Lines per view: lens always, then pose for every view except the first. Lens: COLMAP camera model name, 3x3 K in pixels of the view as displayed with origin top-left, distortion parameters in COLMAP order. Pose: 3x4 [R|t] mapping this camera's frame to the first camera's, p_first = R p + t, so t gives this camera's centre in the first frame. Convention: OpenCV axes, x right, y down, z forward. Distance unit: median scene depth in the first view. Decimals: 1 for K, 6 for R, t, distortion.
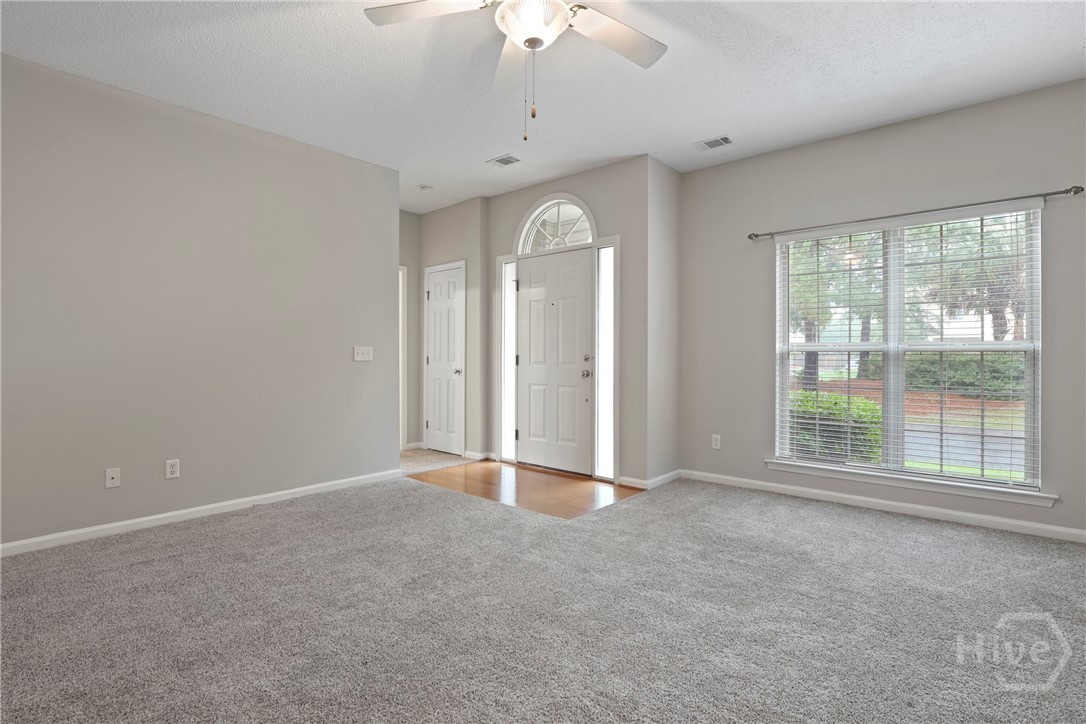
lens RADIAL K [[521.3, 0, 551.5], [0, 521.3, 356.4], [0, 0, 1]] dist [-0.010200, 0.000012]
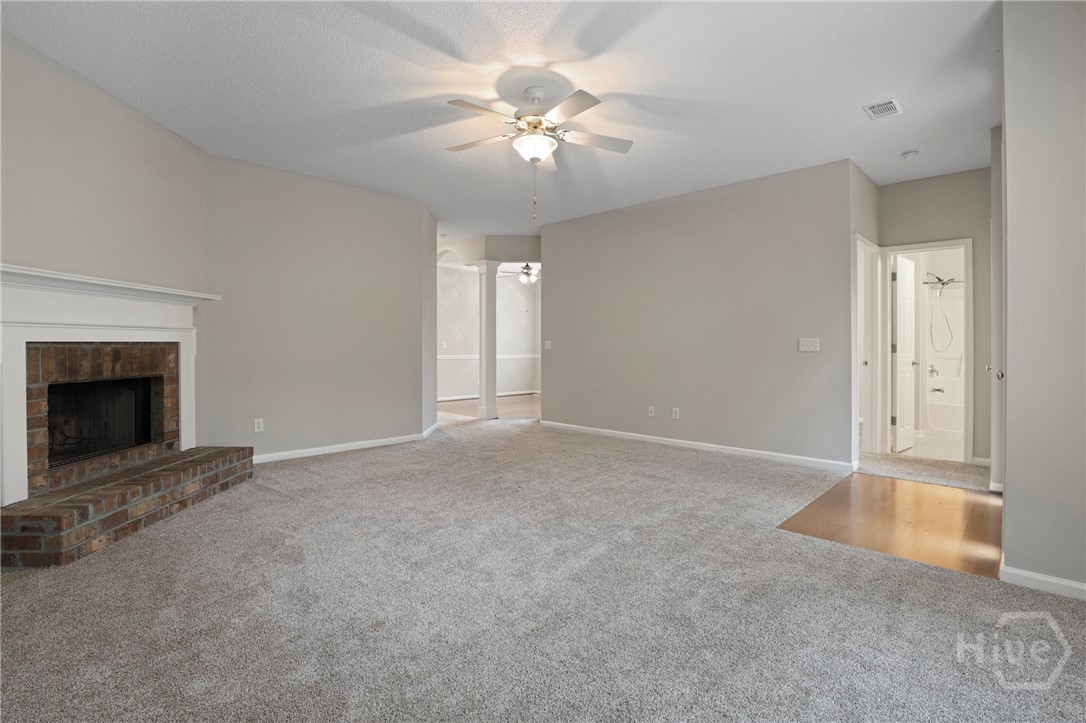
lens RADIAL K [[517.1, 0, 538.4], [0, 517.1, 344.0], [0, 0, 1]] dist [-0.001733, -0.000135]
pose [[-0.069128, -0.007604, -0.997579, 0.741677], [-0.004556, 0.999963, -0.007307, 0.003225], [0.997597, 0.004040, -0.069160, 0.505611]]
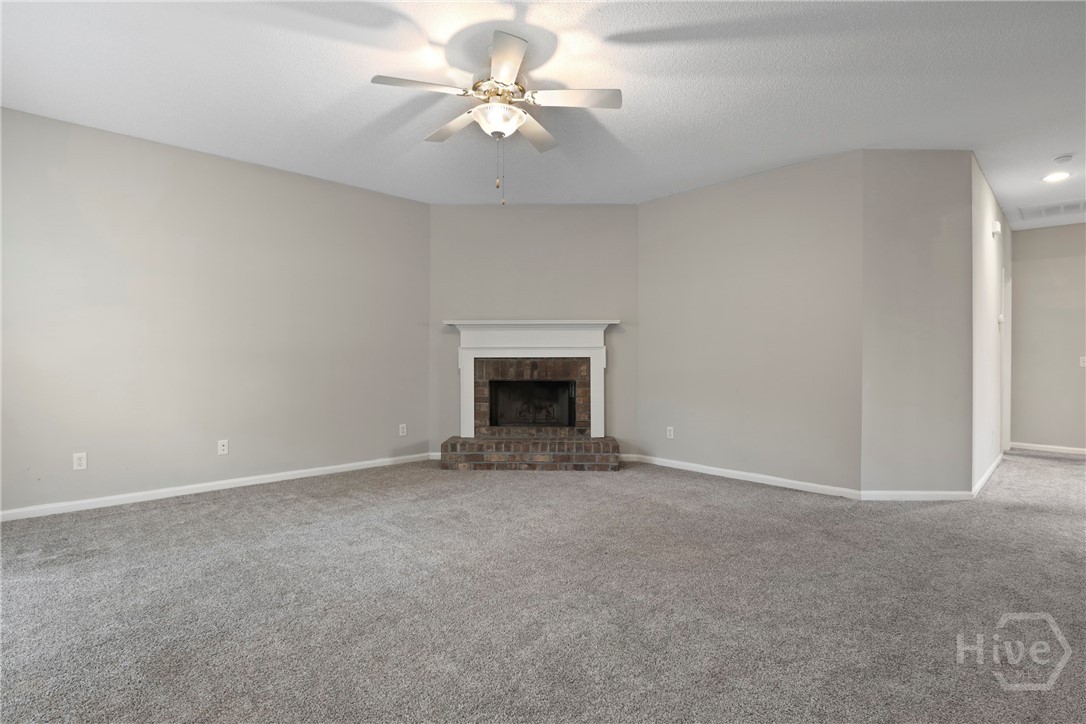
lens RADIAL K [[521.3, 0, 551.5], [0, 521.3, 356.4], [0, 0, 1]] dist [-0.010200, 0.000012]
pose [[-0.996294, -0.006163, 0.085793, -0.131408], [-0.006488, 0.999973, -0.003512, -0.001232], [-0.085769, -0.004056, -0.996307, 1.069284]]
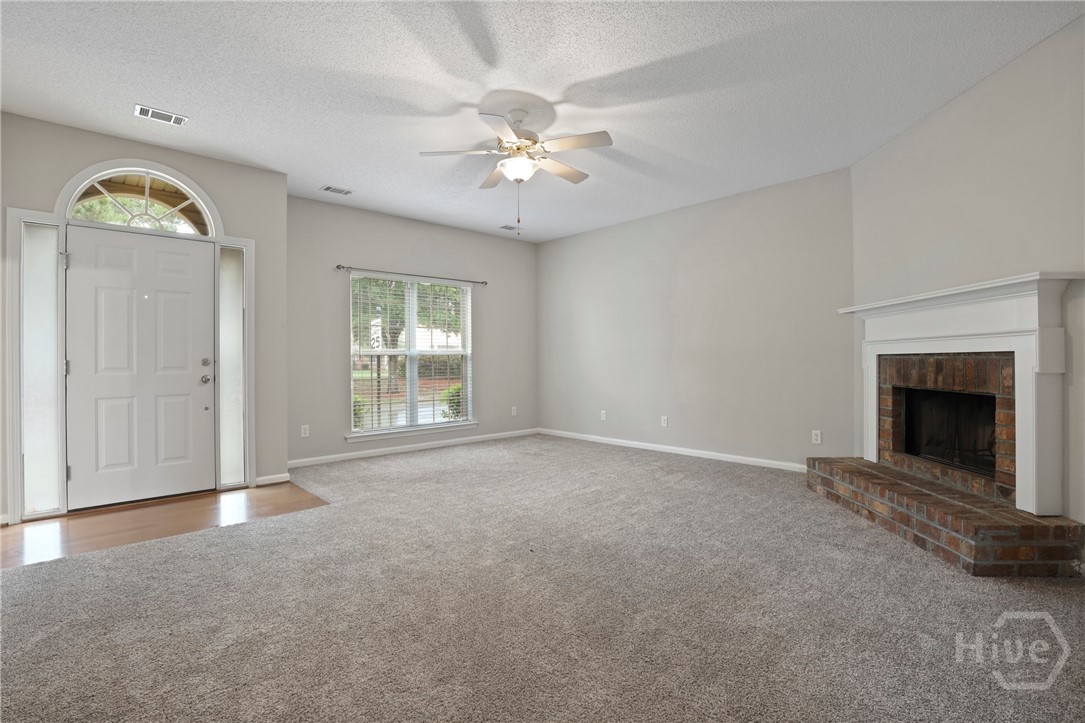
lens RADIAL K [[520.8, 0, 551.0], [0, 520.8, 355.9], [0, 0, 1]] dist [-0.010200, 0.000012]
pose [[0.097209, -0.000285, 0.995264, -0.802547], [0.007930, 0.999968, -0.000489, -0.002691], [-0.995232, 0.007940, 0.097208, 0.322631]]
